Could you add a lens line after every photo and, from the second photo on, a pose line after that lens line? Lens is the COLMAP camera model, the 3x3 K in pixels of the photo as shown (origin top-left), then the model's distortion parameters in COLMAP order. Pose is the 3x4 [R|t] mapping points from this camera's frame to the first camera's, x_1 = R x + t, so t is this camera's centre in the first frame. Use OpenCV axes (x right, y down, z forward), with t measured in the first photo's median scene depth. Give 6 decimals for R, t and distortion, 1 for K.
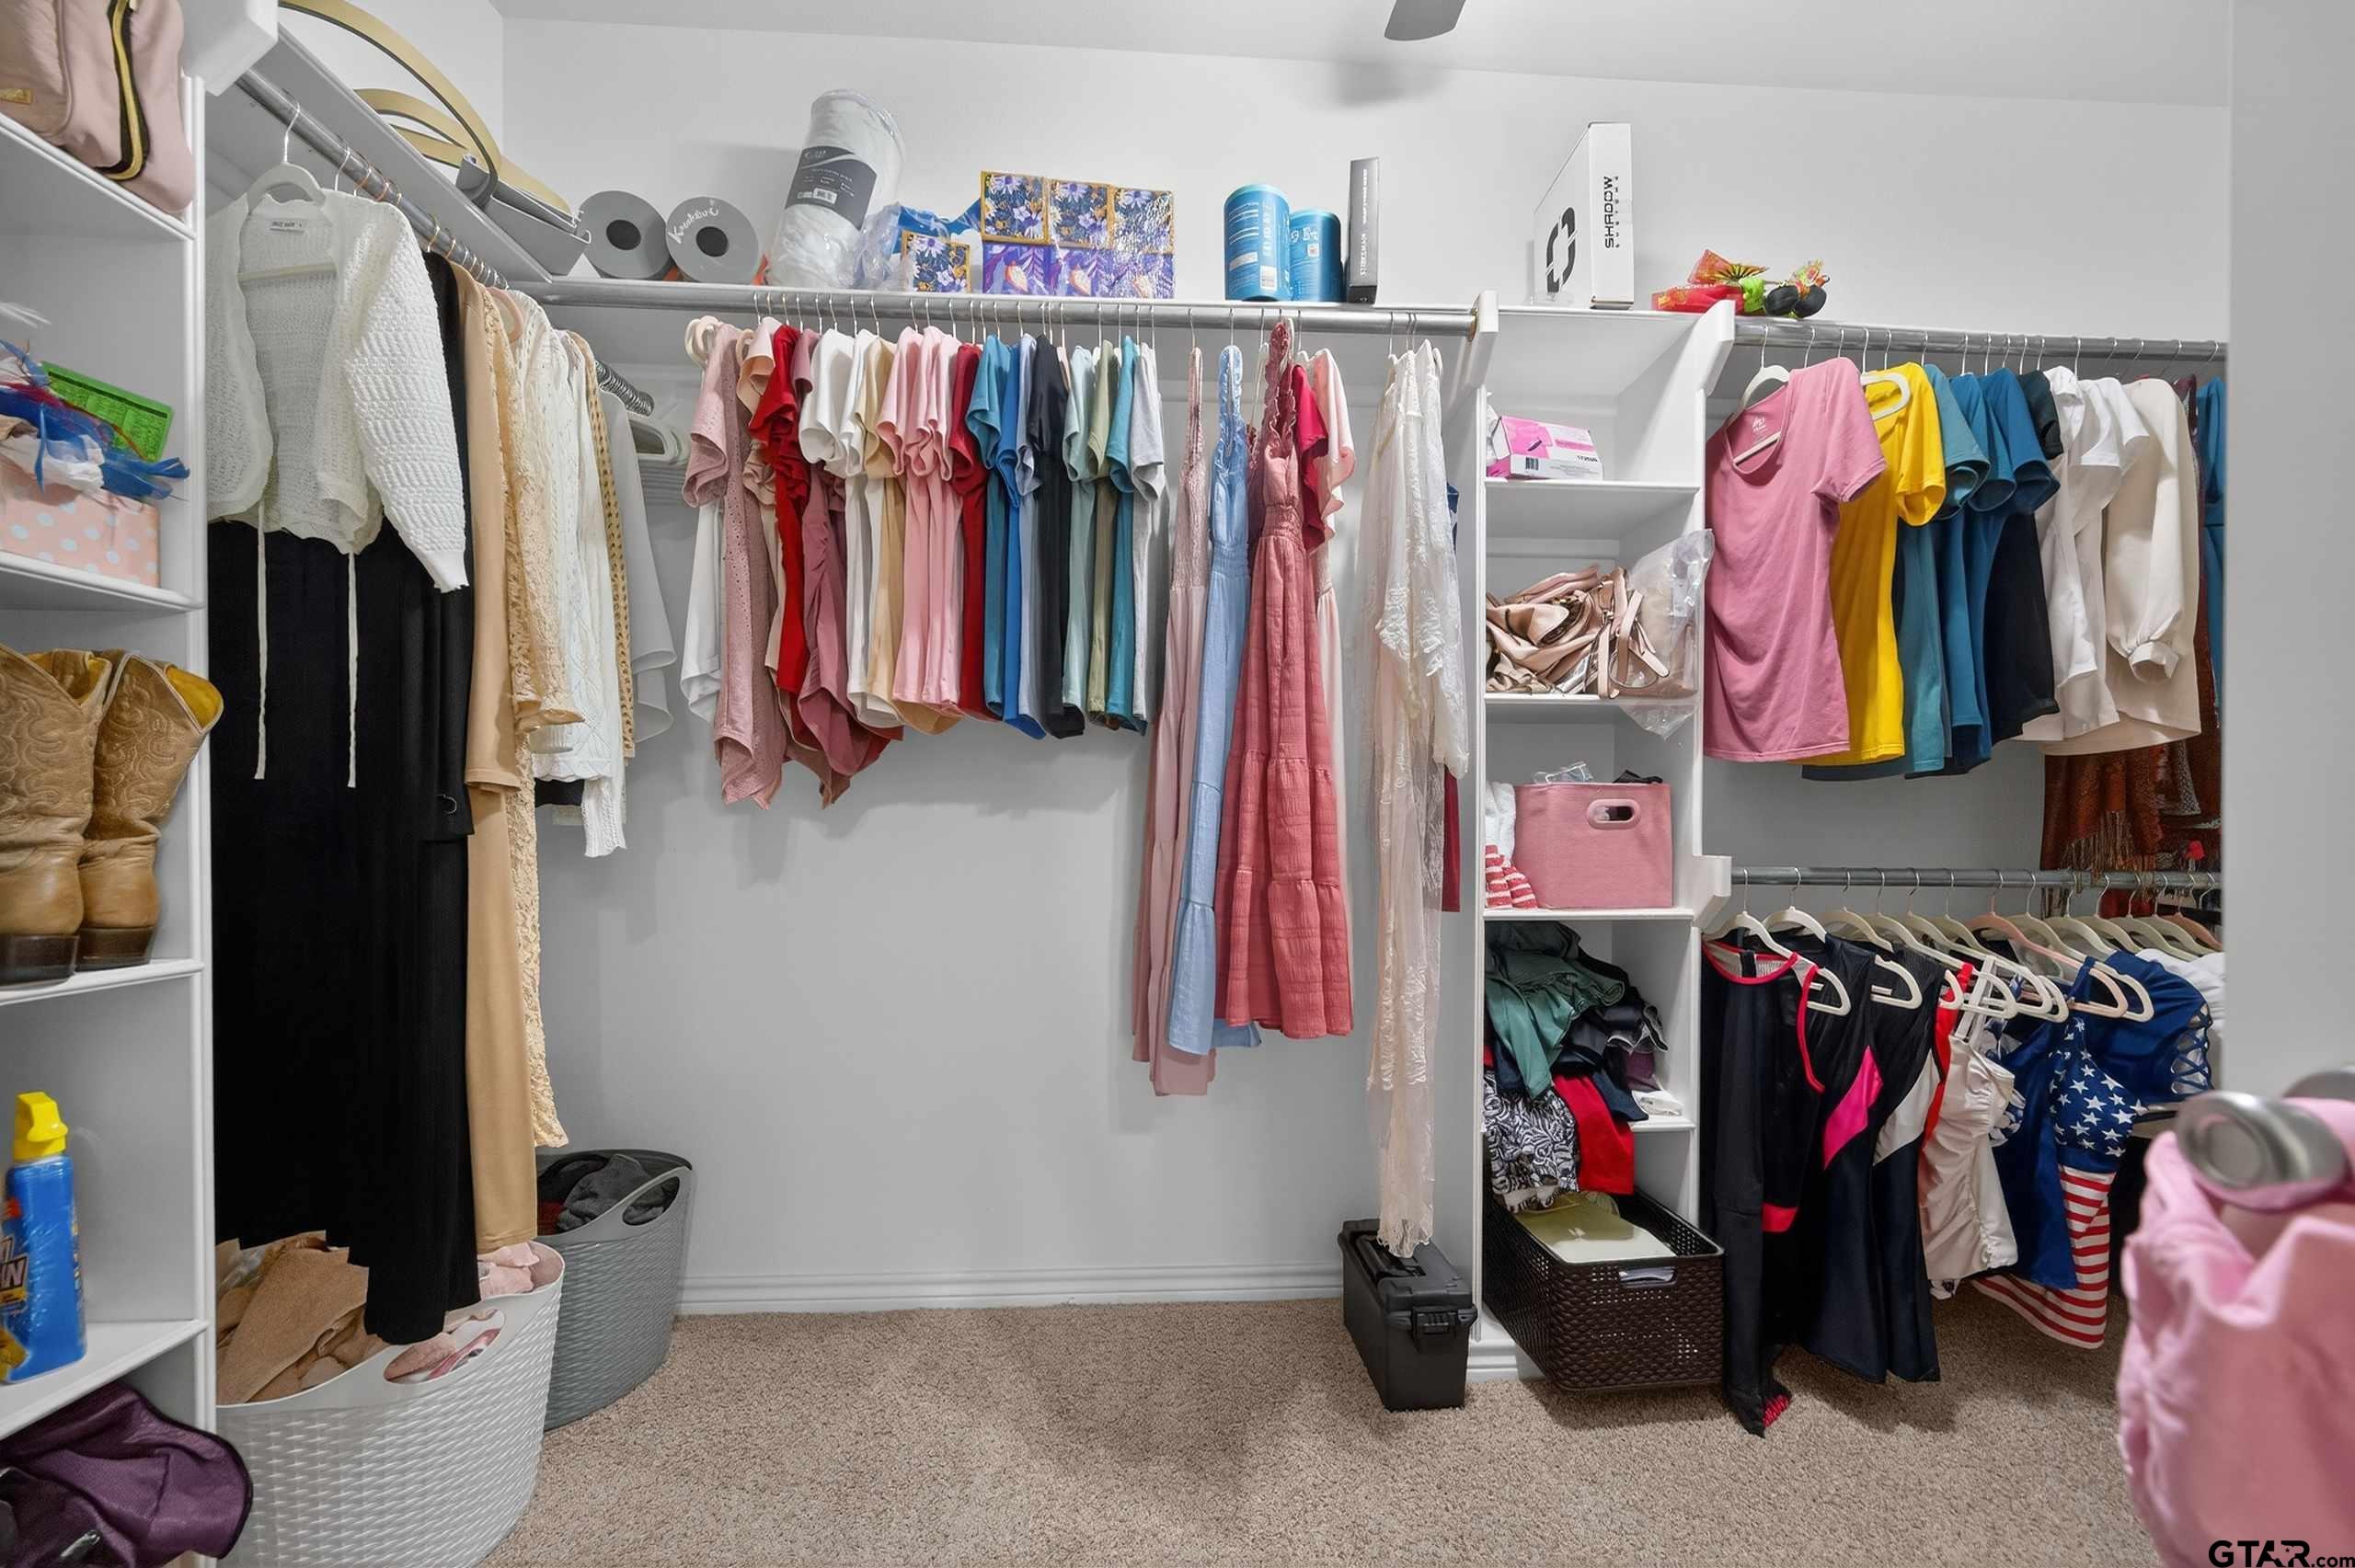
lens RADIAL K [[808.4, 0, 1177.4], [0, 808.4, 822.3], [0, 0, 1]] dist [-0.002153, -0.000040]
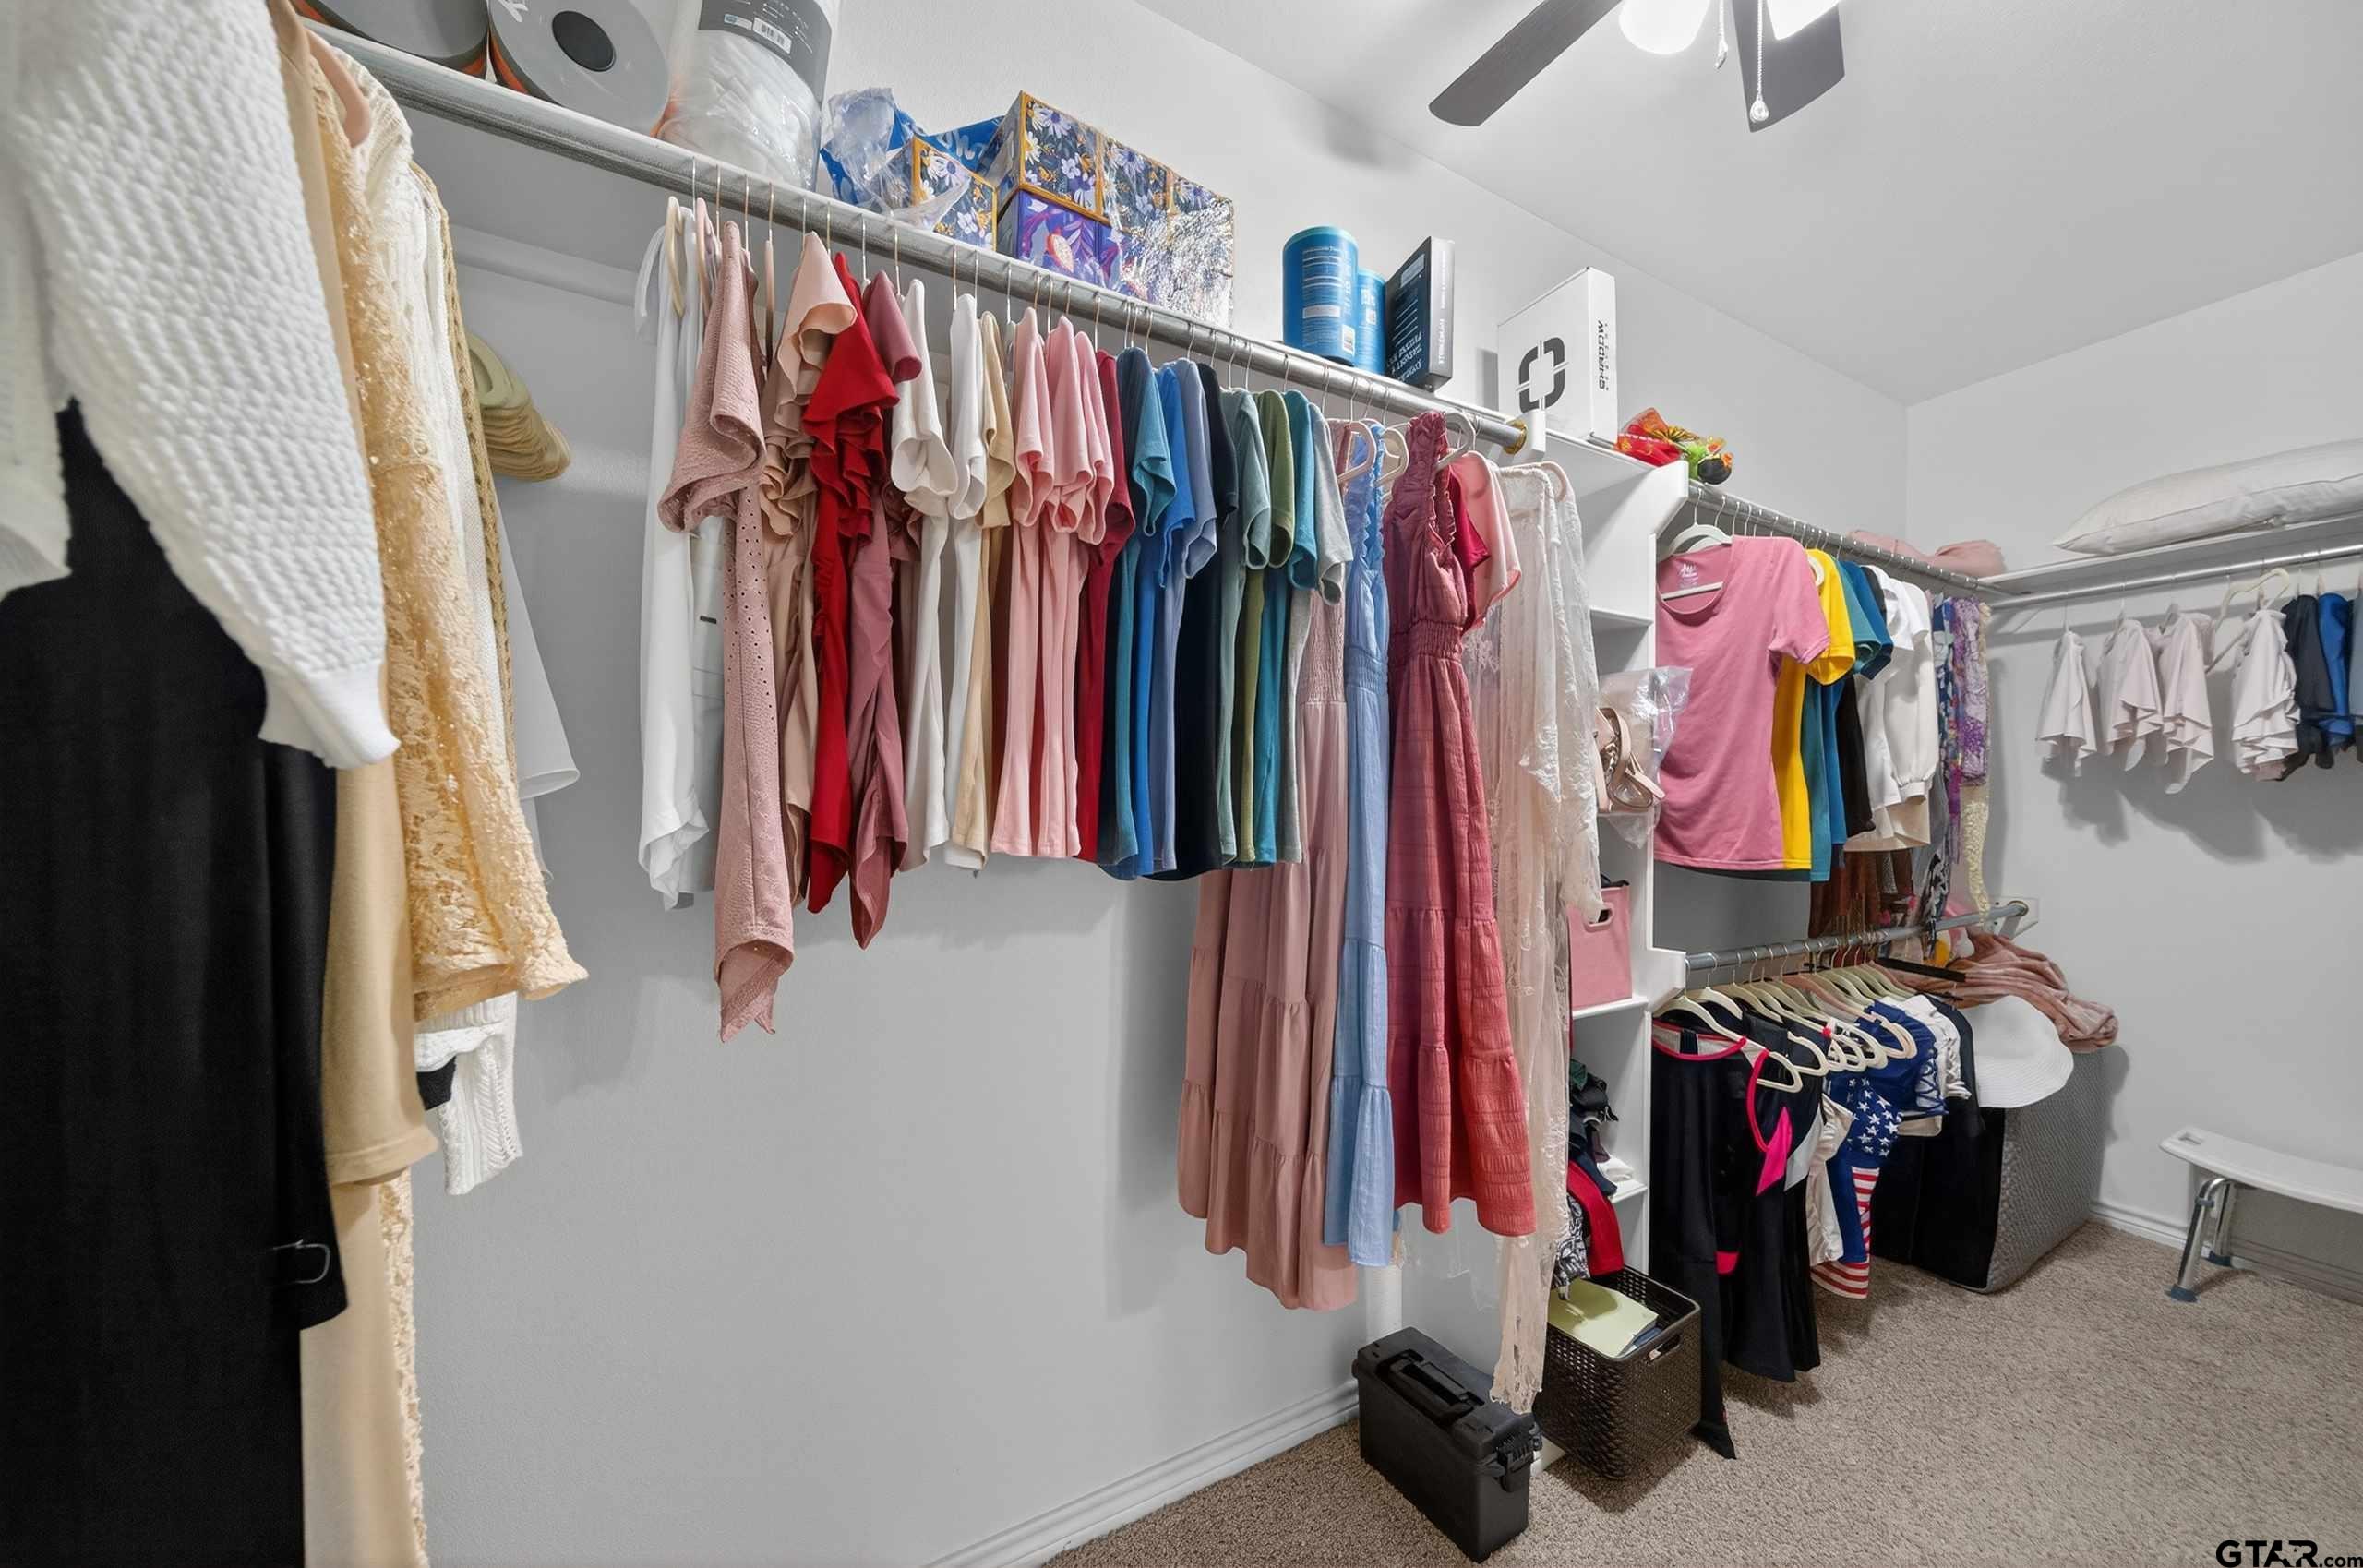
lens RADIAL K [[809.5, 0, 1183.3], [0, 809.5, 814.6], [0, 0, 1]] dist [-0.001251, 0.000029]
pose [[0.897876, -0.009932, 0.440137, -0.478121], [0.005989, 0.999929, 0.010347, -0.177394], [-0.440208, -0.006654, 0.897871, 0.302535]]
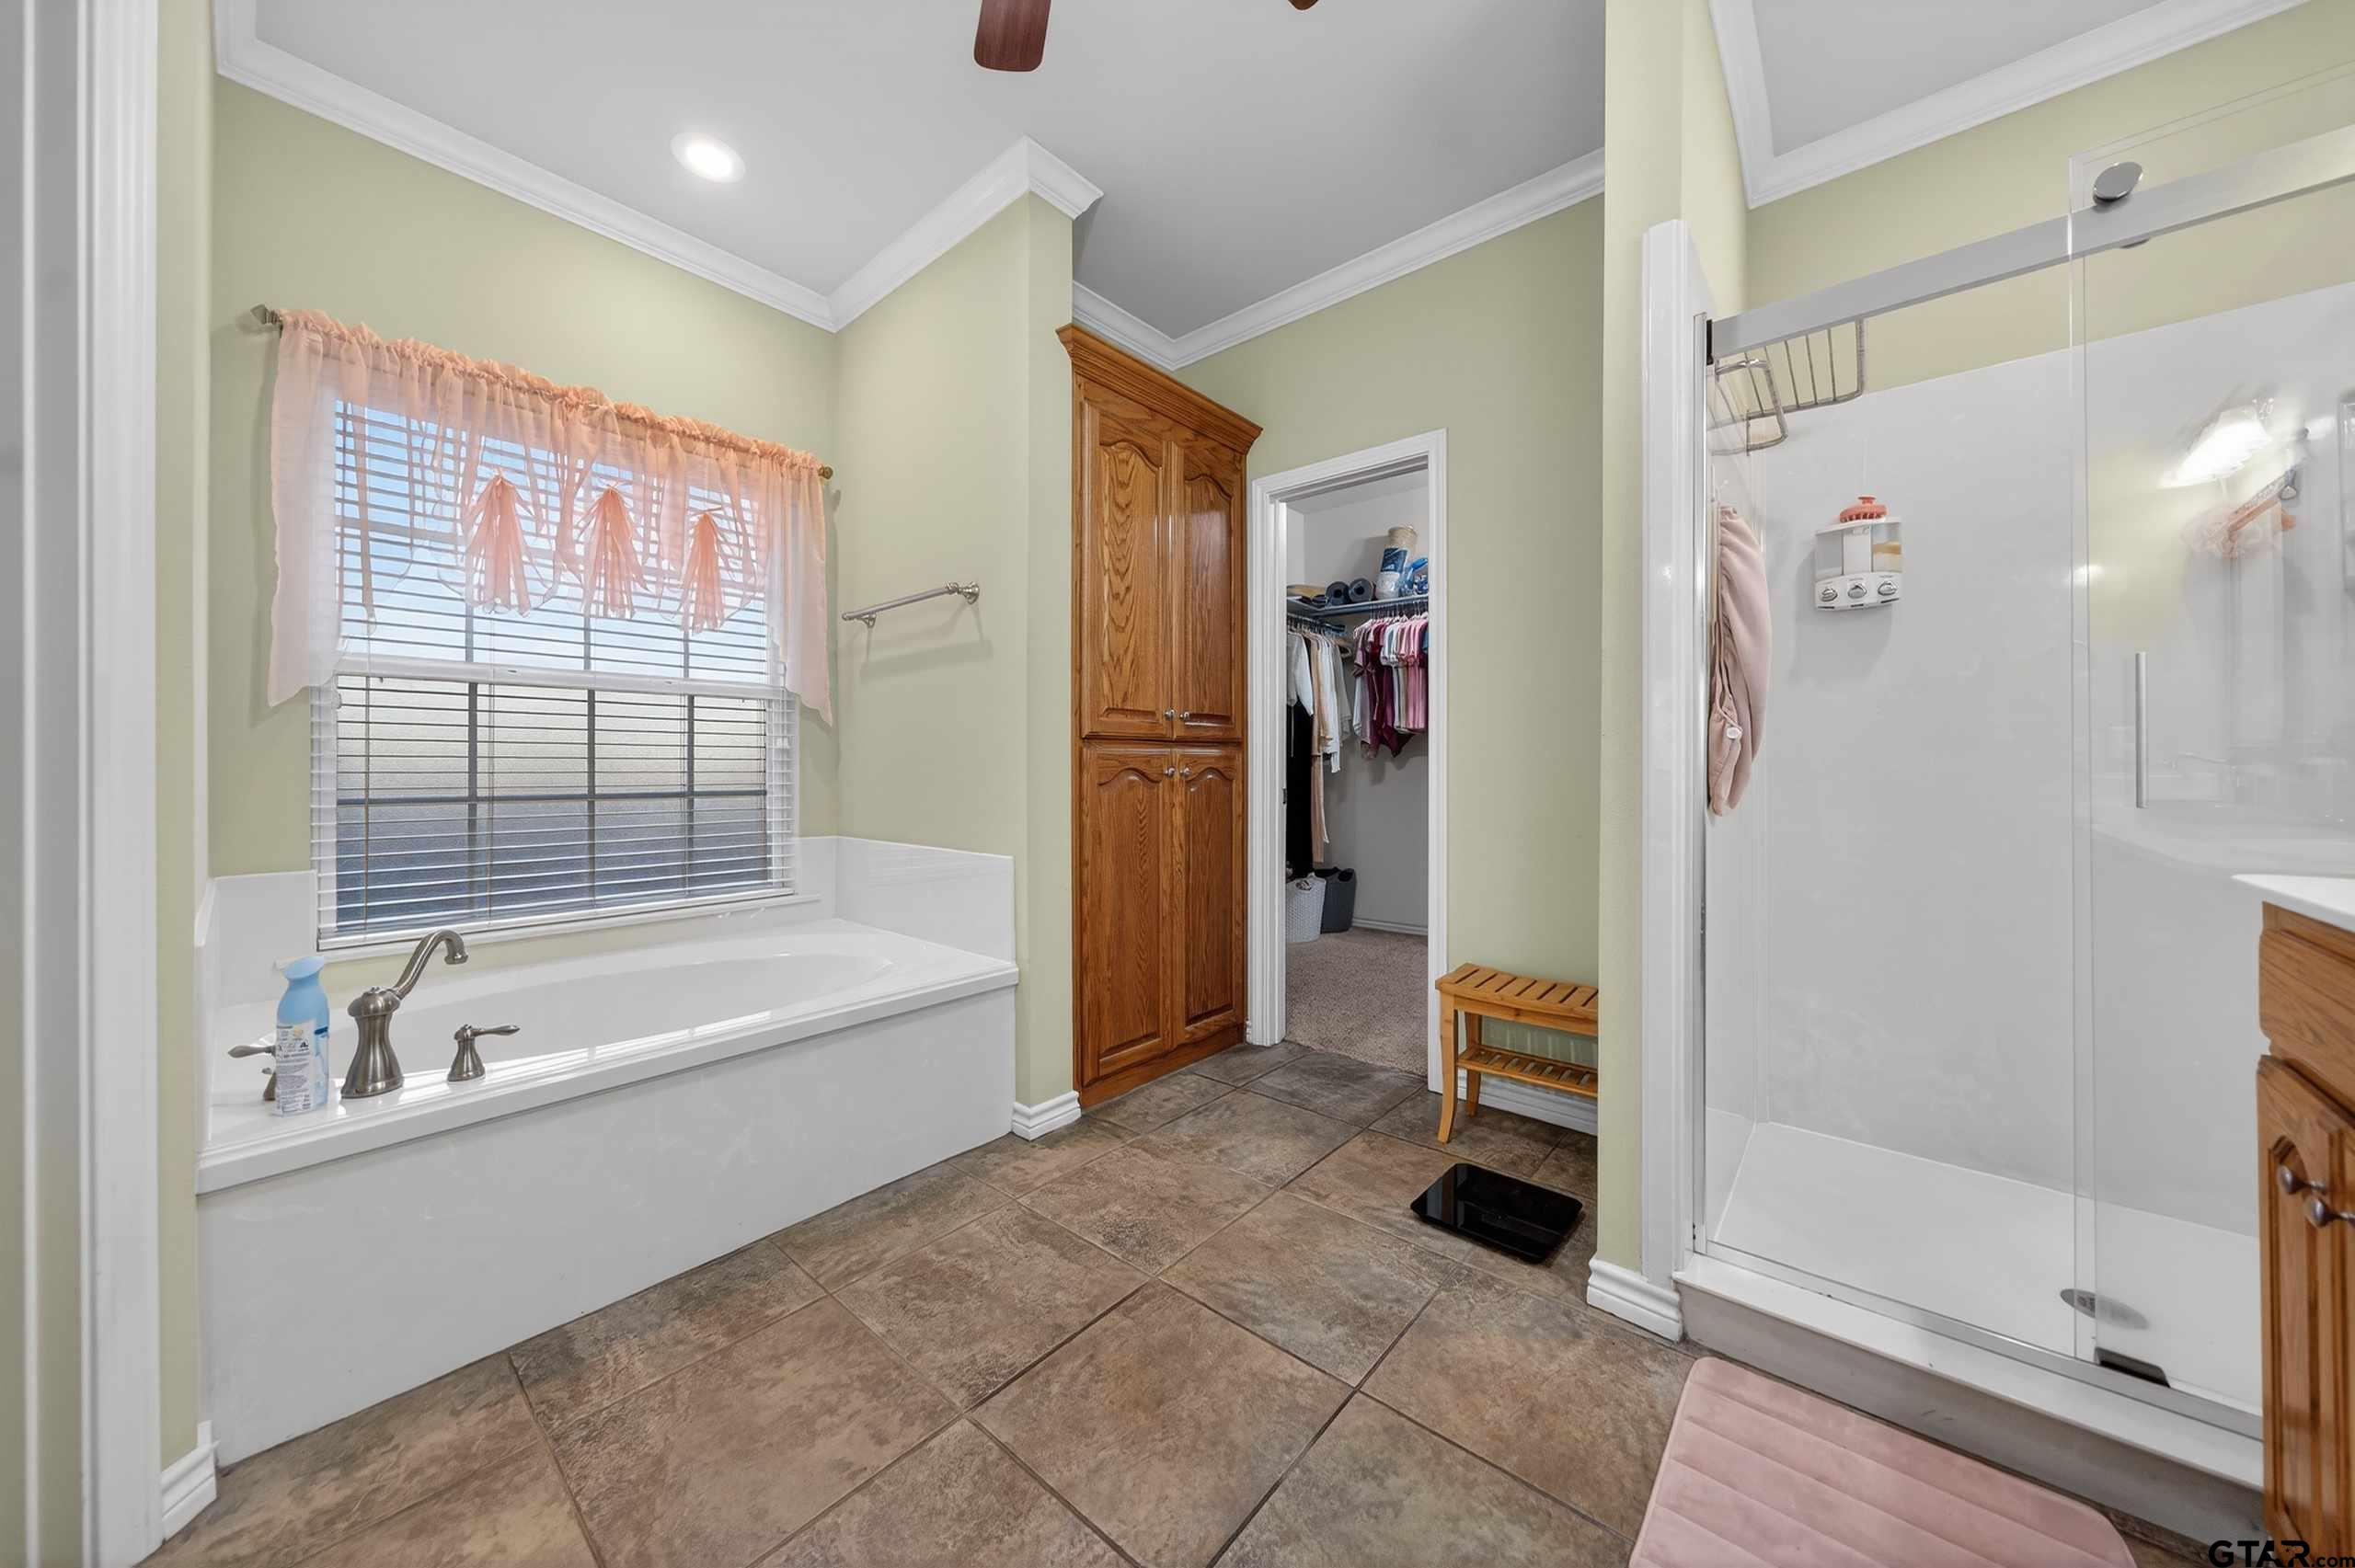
lens RADIAL K [[813.3, 0, 1172.9], [0, 813.3, 768.6], [0, 0, 1]] dist [0.000952, 0.000219]
pose [[0.723952, -0.005424, -0.689829, 1.283751], [0.007442, 0.999972, -0.000053, 0.016082], [0.689810, -0.005096, 0.723972, -2.141724]]
